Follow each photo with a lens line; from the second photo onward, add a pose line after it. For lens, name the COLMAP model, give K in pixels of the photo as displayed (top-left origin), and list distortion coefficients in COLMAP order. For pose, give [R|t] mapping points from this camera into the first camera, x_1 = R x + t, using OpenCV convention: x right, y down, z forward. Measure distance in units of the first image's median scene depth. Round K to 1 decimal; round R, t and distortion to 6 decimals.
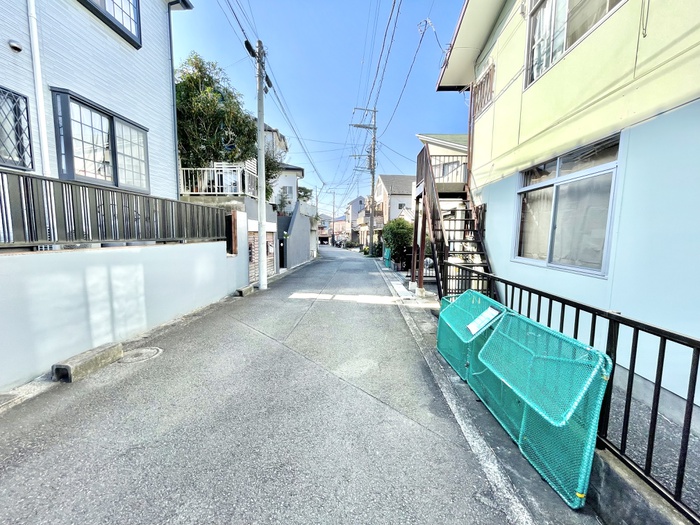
lens RADIAL K [[283.2, 0, 350.0], [0, 283.2, 262.5], [0, 0, 1]] dist [0.000238, -0.000068]
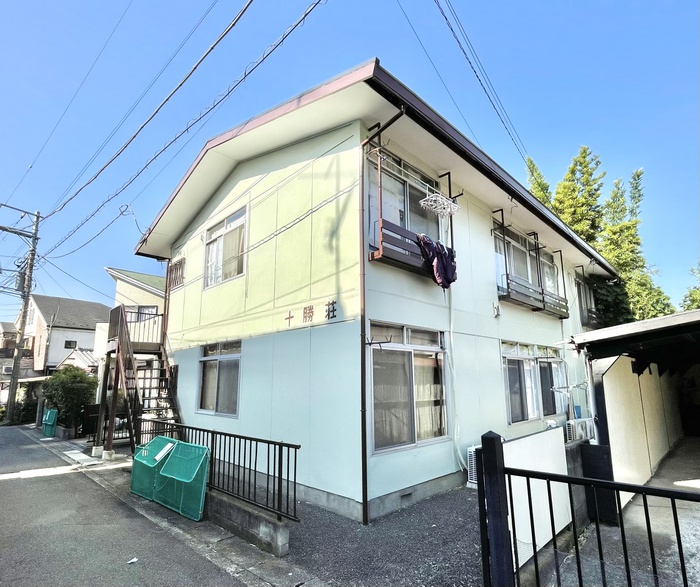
lens RADIAL K [[379.0, 0, 351.7], [0, 379.0, 320.8], [0, 0, 1]] dist [0.004037, -0.000242]
pose [[0.674516, 0.098481, 0.731663, -0.197048], [0.090077, 0.972680, -0.213964, 0.016270], [-0.732745, 0.210228, 0.647217, -0.563975]]
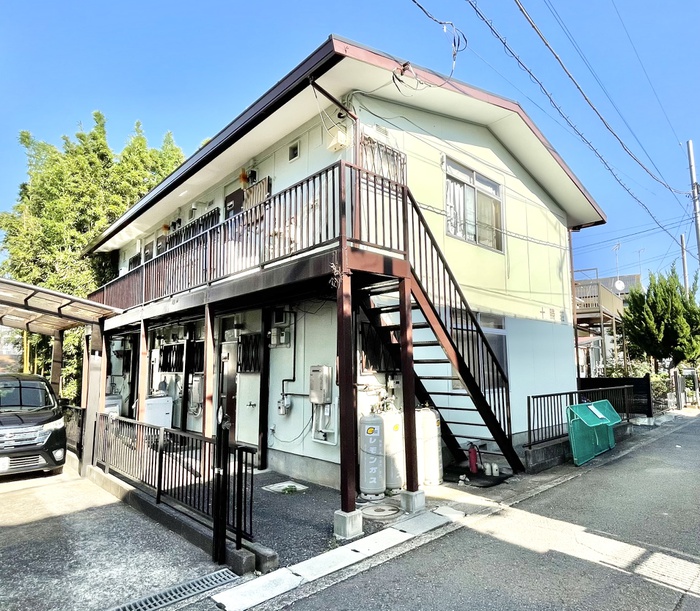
lens RADIAL K [[442.2, 0, 349.3], [0, 442.2, 317.3], [0, 0, 1]] dist [0.000996, 0.000135]
pose [[-0.704934, 0.069052, 0.705903, -0.212579], [0.064725, 0.997360, -0.032927, -0.188600], [-0.706313, 0.022478, -0.707543, 1.778738]]
